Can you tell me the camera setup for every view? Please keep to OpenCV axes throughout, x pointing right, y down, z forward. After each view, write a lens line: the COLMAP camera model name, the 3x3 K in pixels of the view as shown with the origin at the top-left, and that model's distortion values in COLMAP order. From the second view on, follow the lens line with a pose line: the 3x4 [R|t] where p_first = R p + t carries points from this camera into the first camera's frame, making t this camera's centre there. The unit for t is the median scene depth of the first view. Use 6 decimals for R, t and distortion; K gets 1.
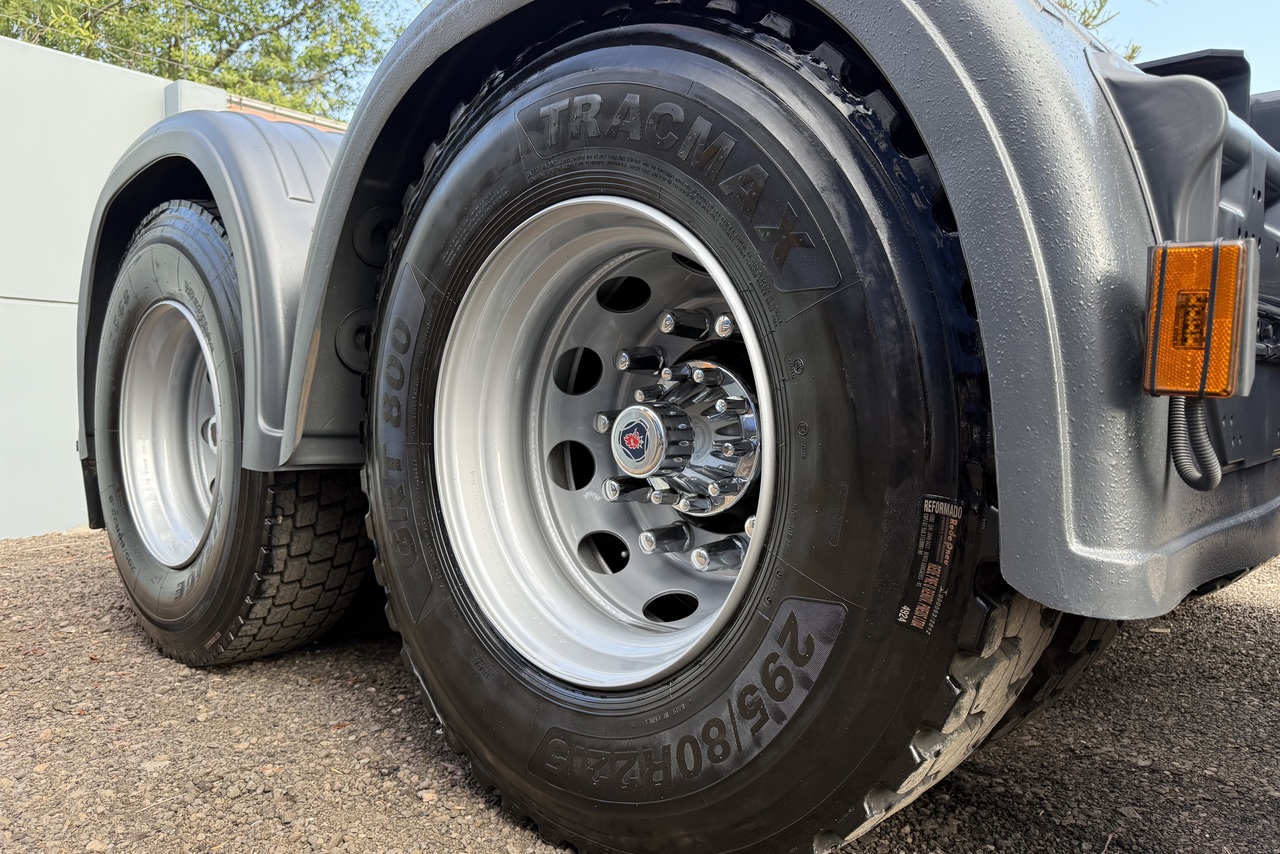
lens RADIAL K [[900.3, 0, 641.2], [0, 900.3, 426.5], [0, 0, 1]] dist [0.035276, -0.041522]
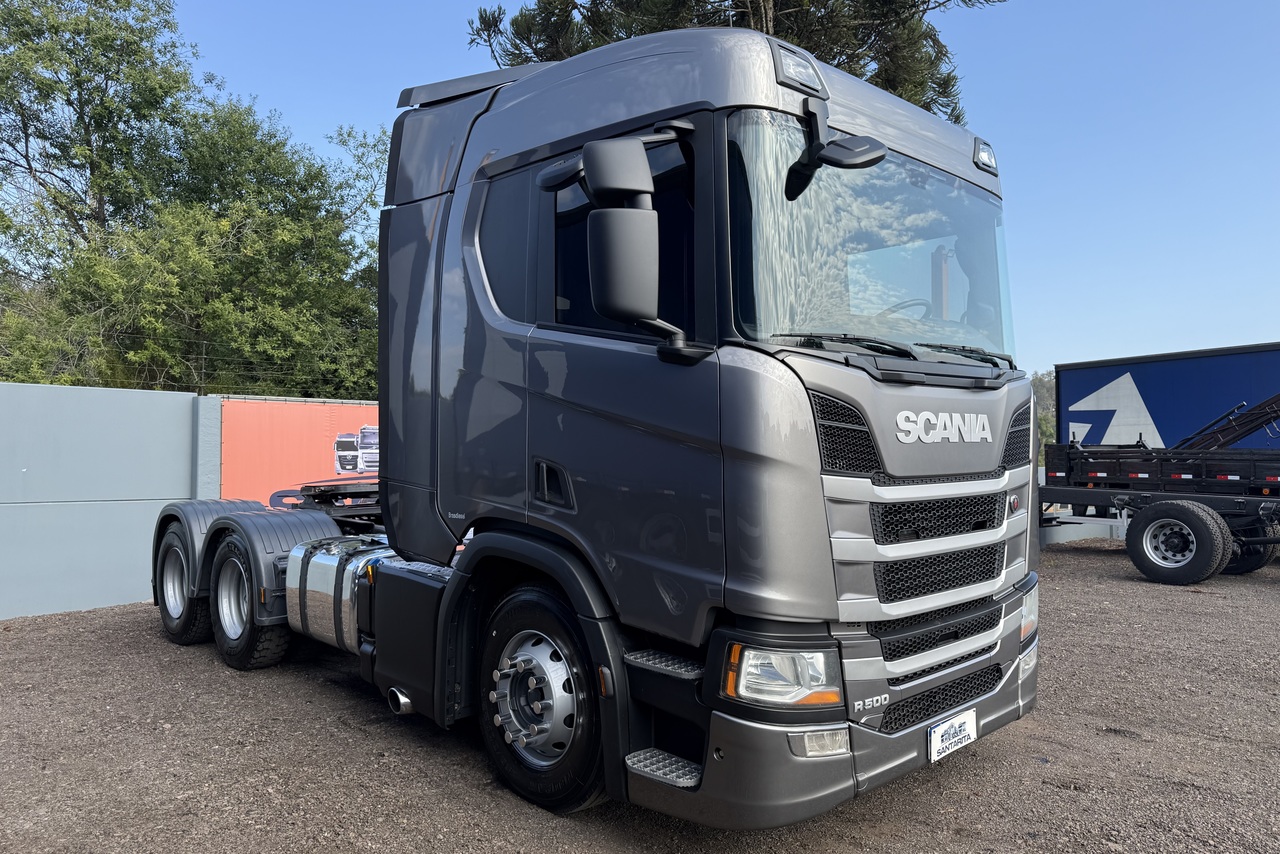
lens RADIAL K [[900.3, 0, 639.2], [0, 900.3, 427.1], [0, 0, 1]] dist [0.035276, -0.041522]
pose [[0.998648, -0.011889, -0.050611, 1.628052], [0.009636, 0.998961, -0.044538, -0.457765], [0.051088, 0.043991, 0.997725, -2.725240]]
